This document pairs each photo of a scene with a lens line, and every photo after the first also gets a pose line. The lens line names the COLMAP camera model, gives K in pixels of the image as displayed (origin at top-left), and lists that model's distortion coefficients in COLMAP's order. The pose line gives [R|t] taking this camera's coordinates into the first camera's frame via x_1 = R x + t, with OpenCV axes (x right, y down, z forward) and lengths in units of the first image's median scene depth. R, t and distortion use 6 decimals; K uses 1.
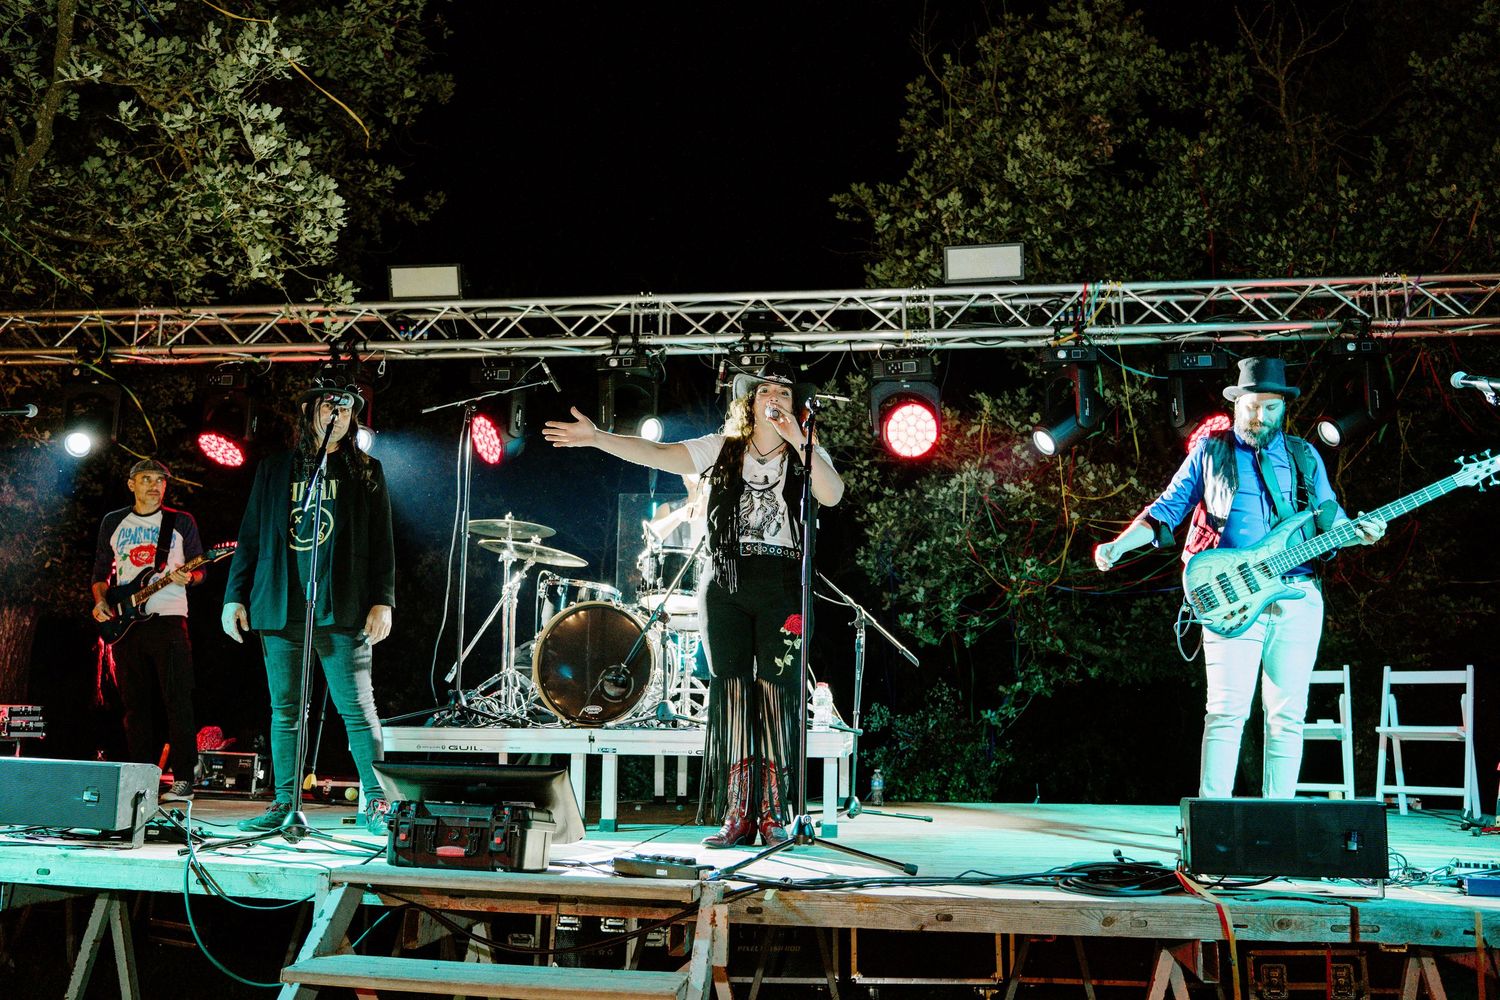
lens RADIAL K [[1427.0, 0, 750.0], [0, 1427.0, 500.0], [0, 0, 1]] dist [-0.044081, 0.026074]
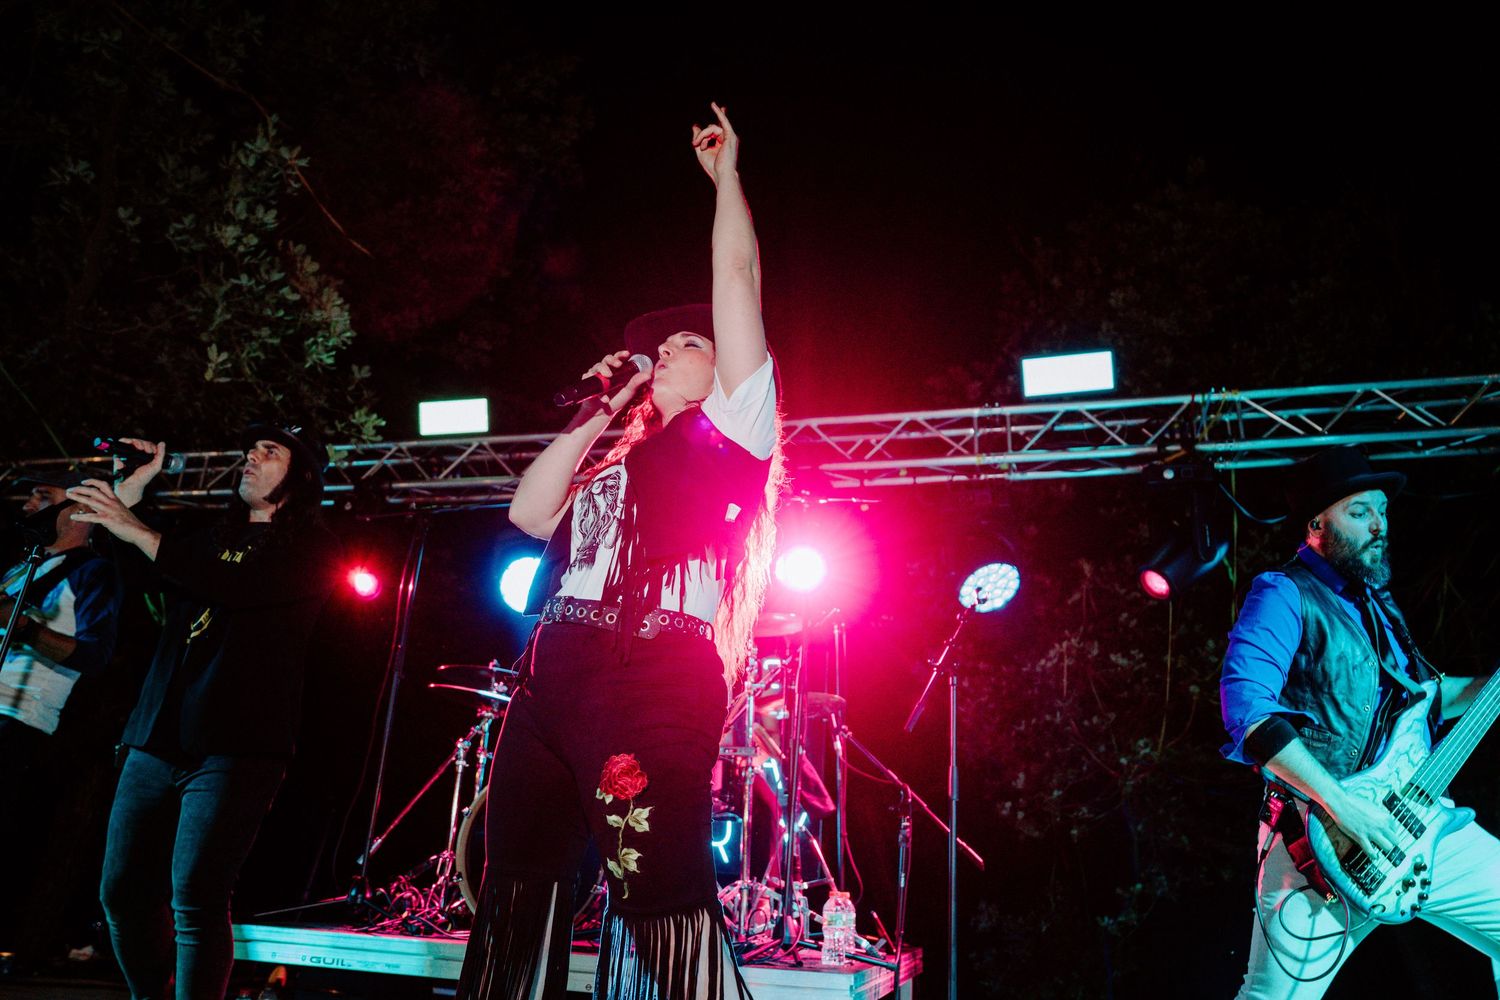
lens RADIAL K [[1004.7, 0, 802.2], [0, 1004.7, 526.2], [0, 0, 1]] dist [-0.047961, -0.000723]
pose [[0.990242, -0.009952, -0.139006, 0.075278], [-0.017429, 0.980772, -0.194378, 0.035291], [0.138267, 0.194904, 0.971027, 0.350483]]
